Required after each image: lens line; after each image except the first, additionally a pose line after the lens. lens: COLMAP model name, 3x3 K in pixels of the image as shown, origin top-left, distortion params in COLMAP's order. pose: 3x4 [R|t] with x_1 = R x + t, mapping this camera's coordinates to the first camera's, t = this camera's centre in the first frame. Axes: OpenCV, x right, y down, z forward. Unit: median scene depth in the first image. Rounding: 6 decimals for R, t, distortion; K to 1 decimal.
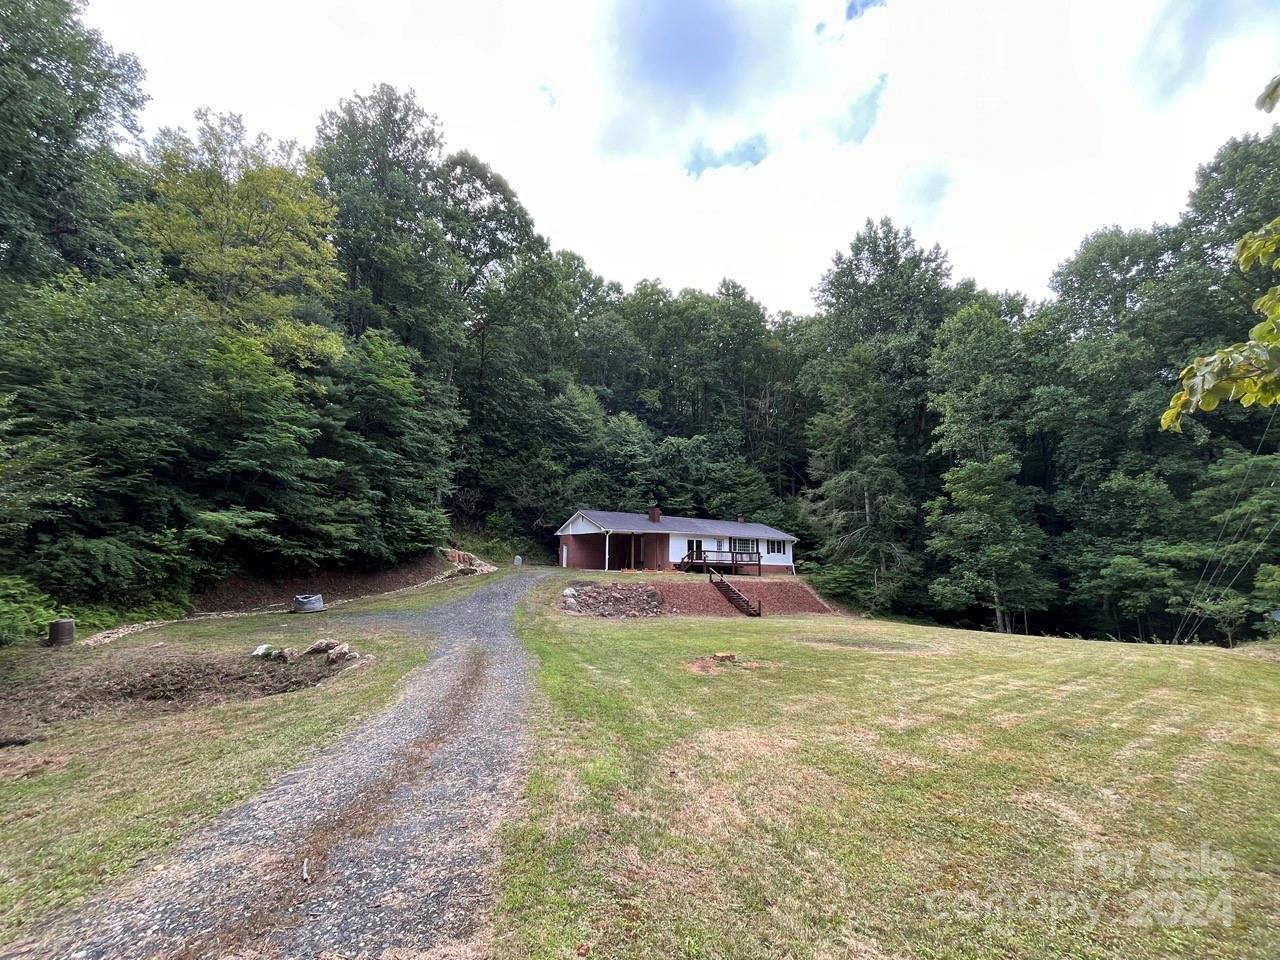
lens RADIAL K [[520.8, 0, 638.6], [0, 520.8, 482.0], [0, 0, 1]] dist [-0.000993, -0.000242]
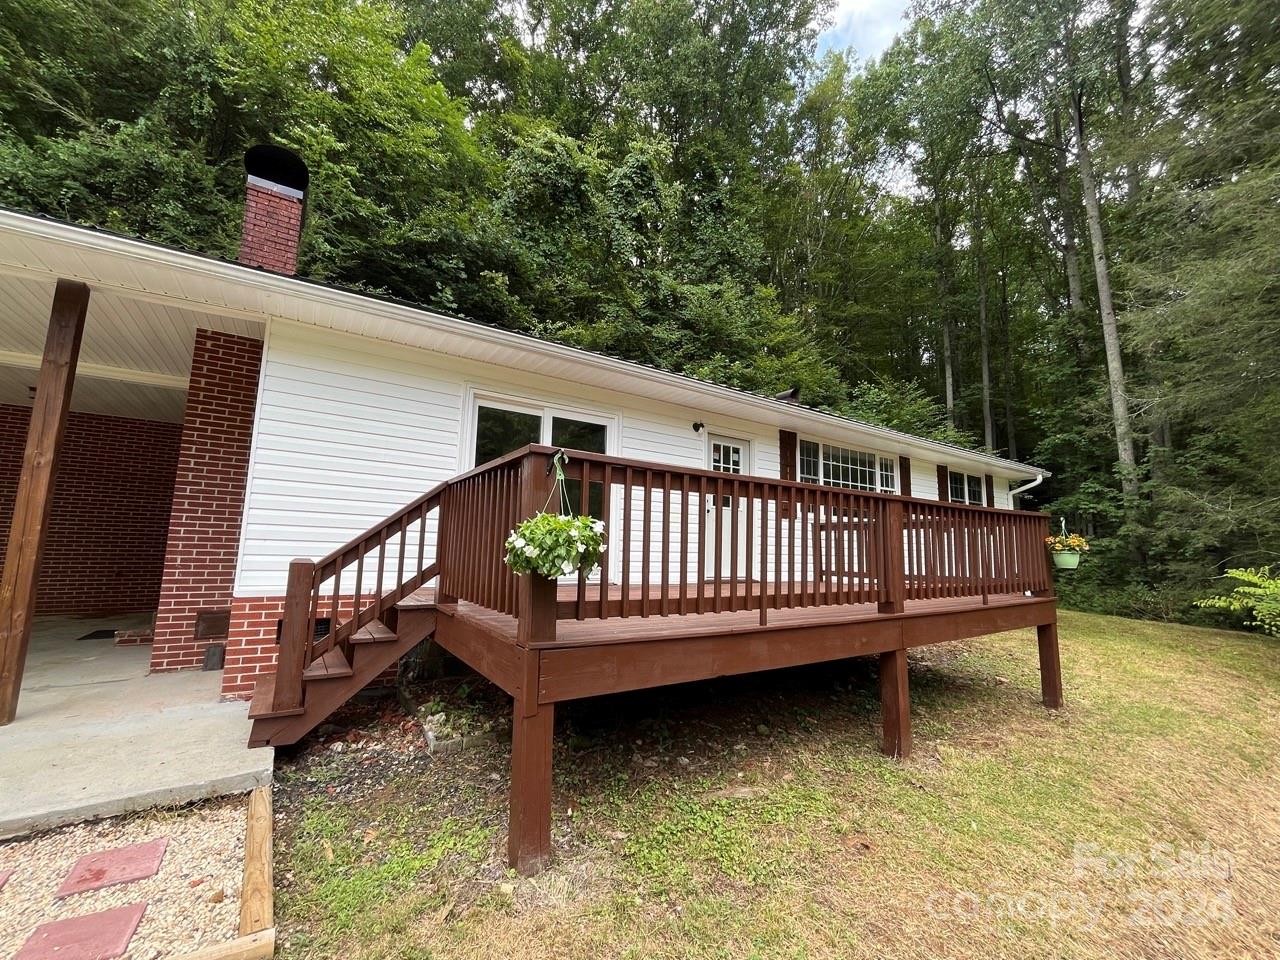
lens RADIAL K [[520.8, 0, 638.6], [0, 520.8, 482.0], [0, 0, 1]] dist [-0.000993, -0.000242]
pose [[0.999138, 0.009045, 0.040515, 0.124332], [-0.010488, 0.999313, 0.035544, 0.120464], [-0.040166, -0.035939, 0.998547, 0.856455]]
